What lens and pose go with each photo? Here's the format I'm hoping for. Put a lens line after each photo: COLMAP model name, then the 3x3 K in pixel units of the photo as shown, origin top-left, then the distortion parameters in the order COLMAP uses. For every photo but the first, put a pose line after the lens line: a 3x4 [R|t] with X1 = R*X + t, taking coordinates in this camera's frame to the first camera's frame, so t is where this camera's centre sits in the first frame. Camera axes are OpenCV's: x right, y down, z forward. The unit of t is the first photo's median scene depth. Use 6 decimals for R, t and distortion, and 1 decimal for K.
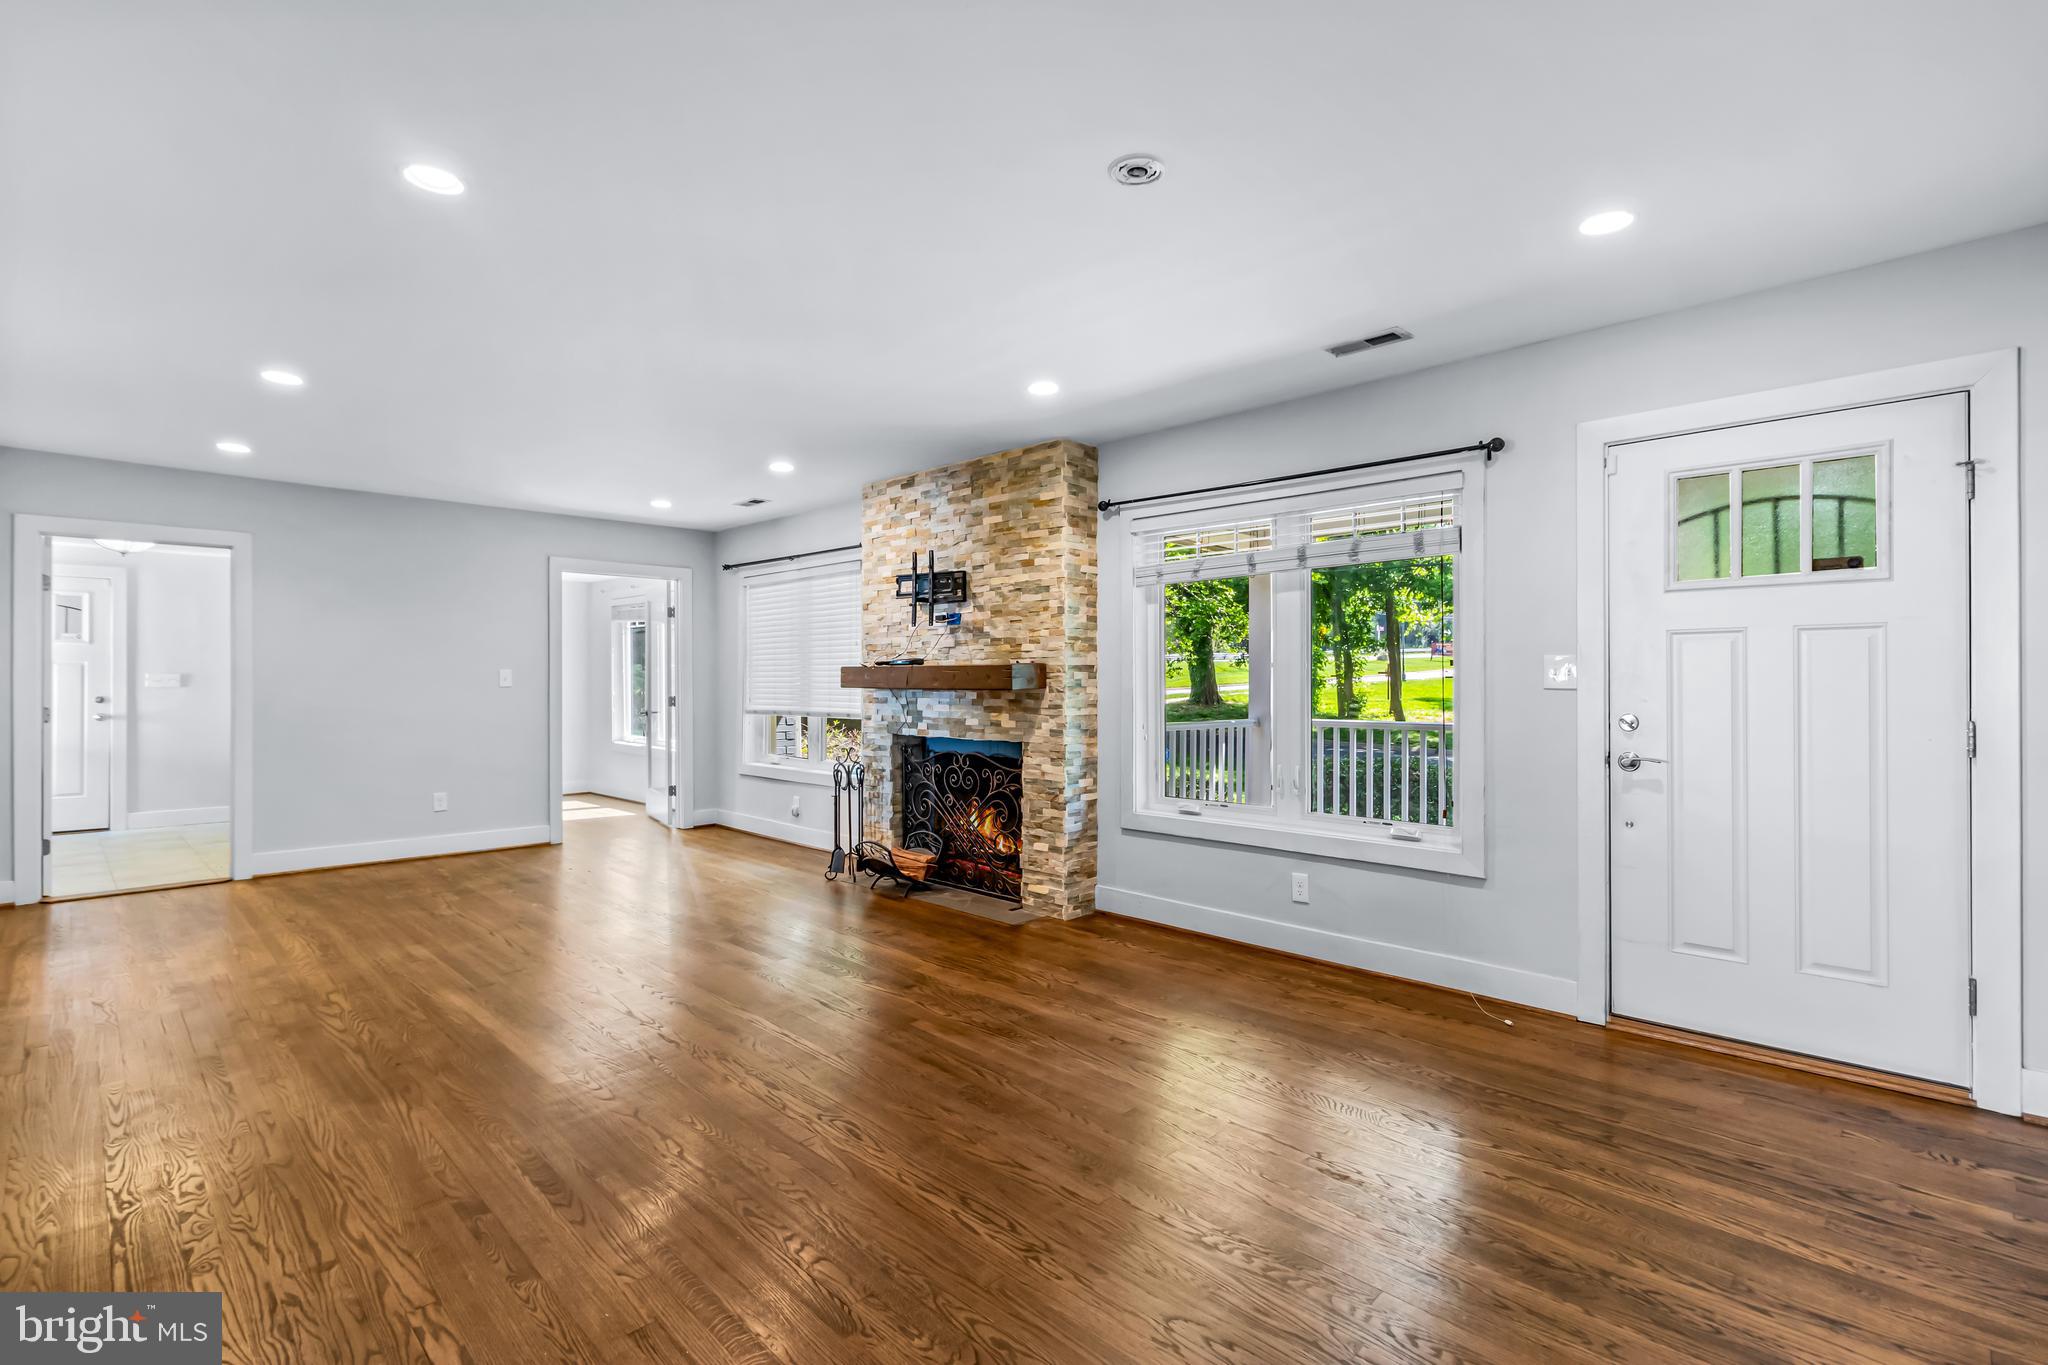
lens RADIAL K [[946.3, 0, 1035.6], [0, 946.3, 687.0], [0, 0, 1]] dist [-0.000324, -0.000250]
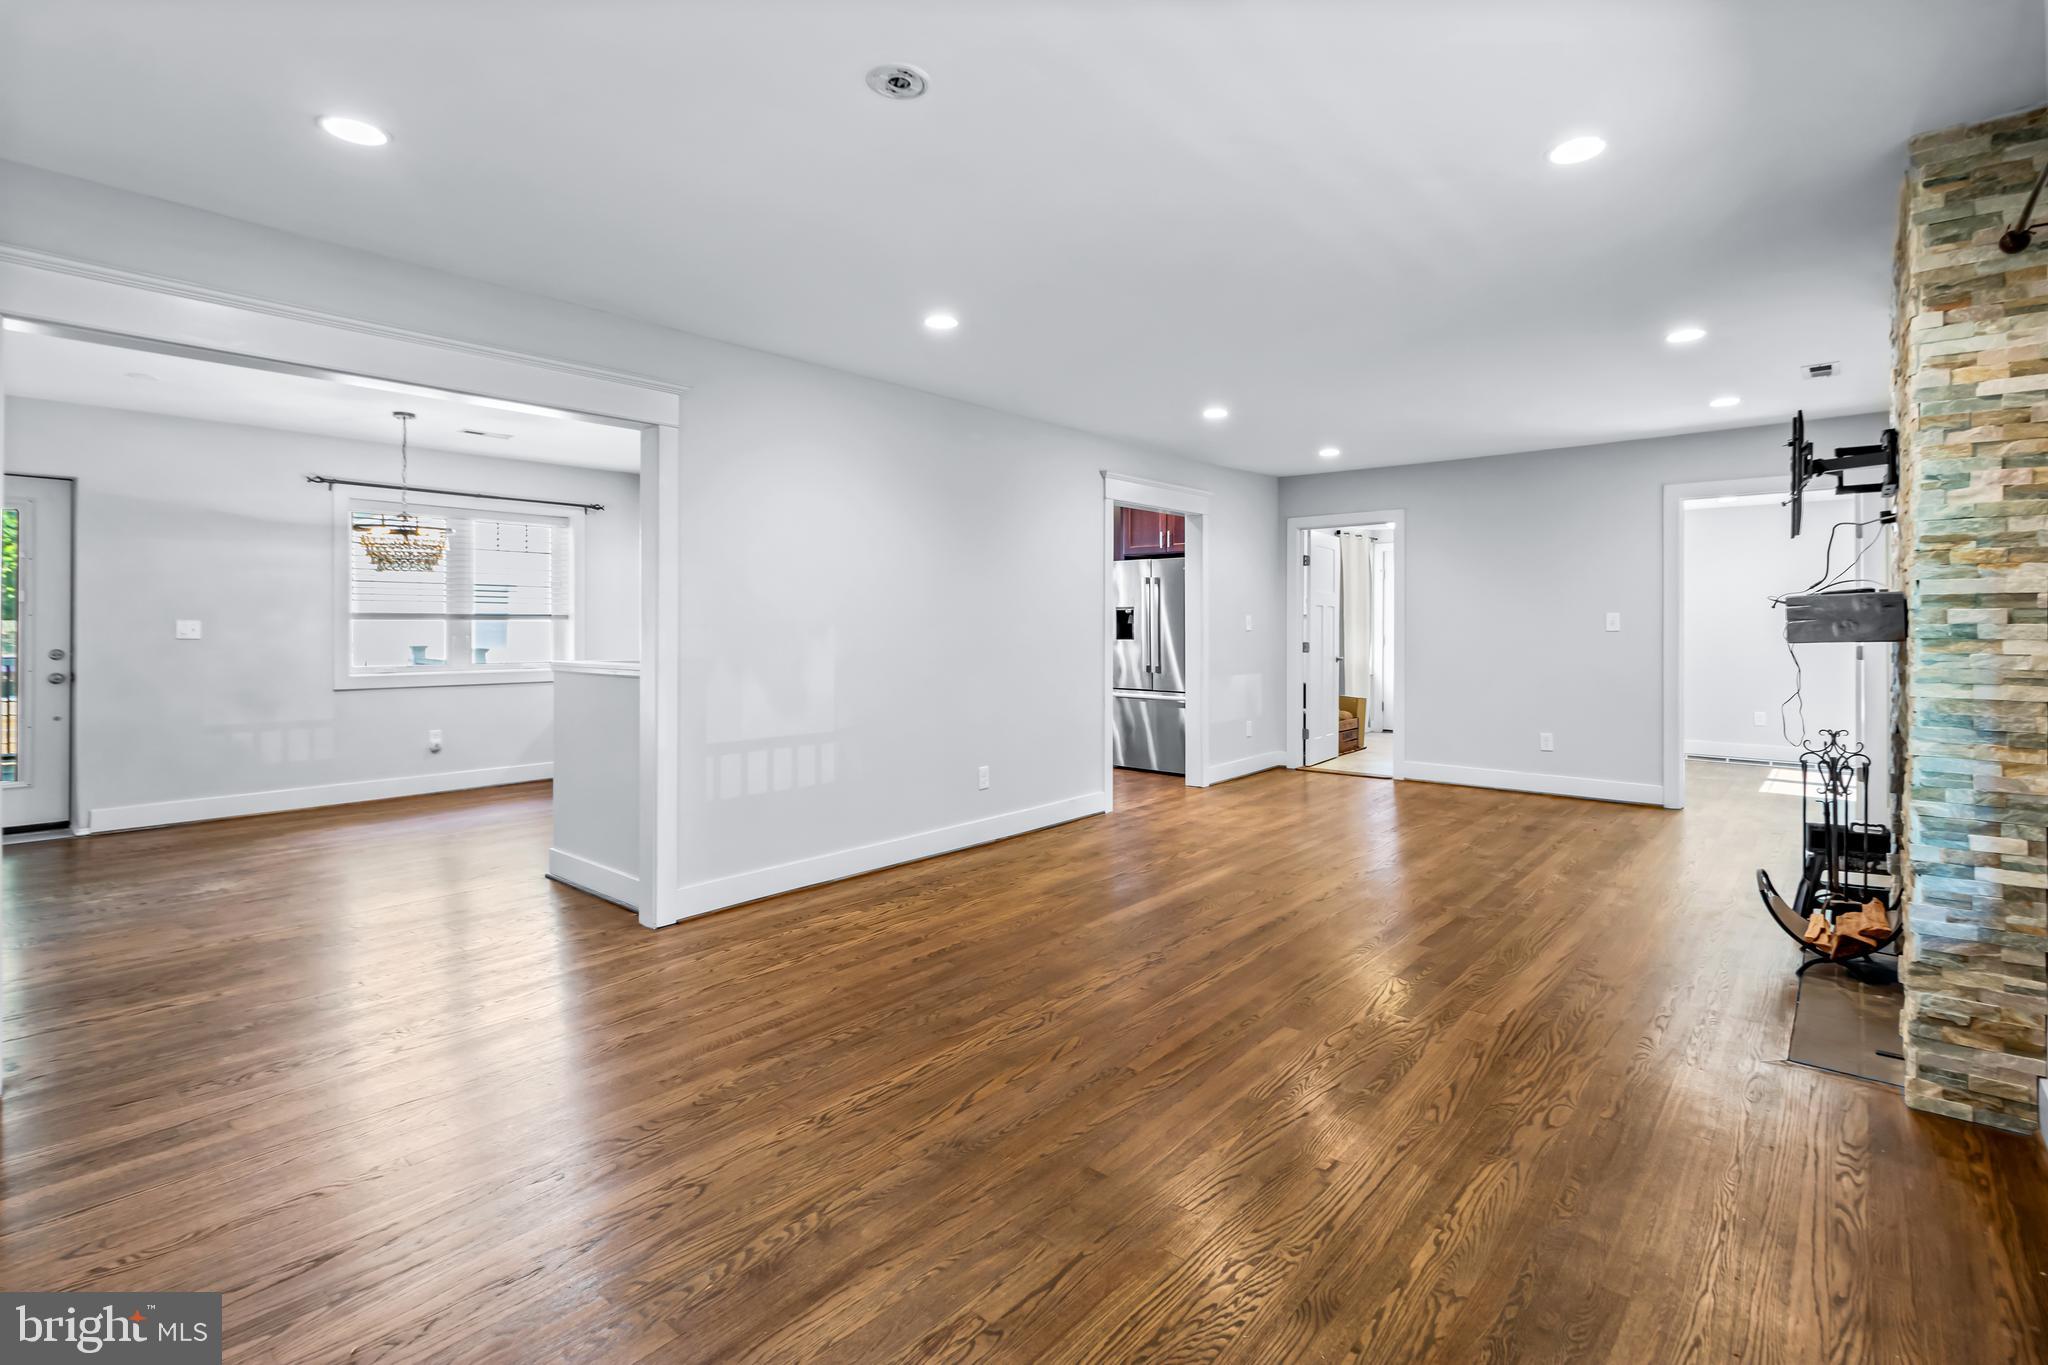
lens RADIAL K [[946.3, 0, 1035.6], [0, 946.3, 687.0], [0, 0, 1]] dist [-0.000324, -0.000250]
pose [[0.063884, 0.064847, -0.995848, 0.815713], [-0.005332, 0.997895, 0.064638, -0.005374], [0.997943, 0.001180, 0.064096, 0.857194]]
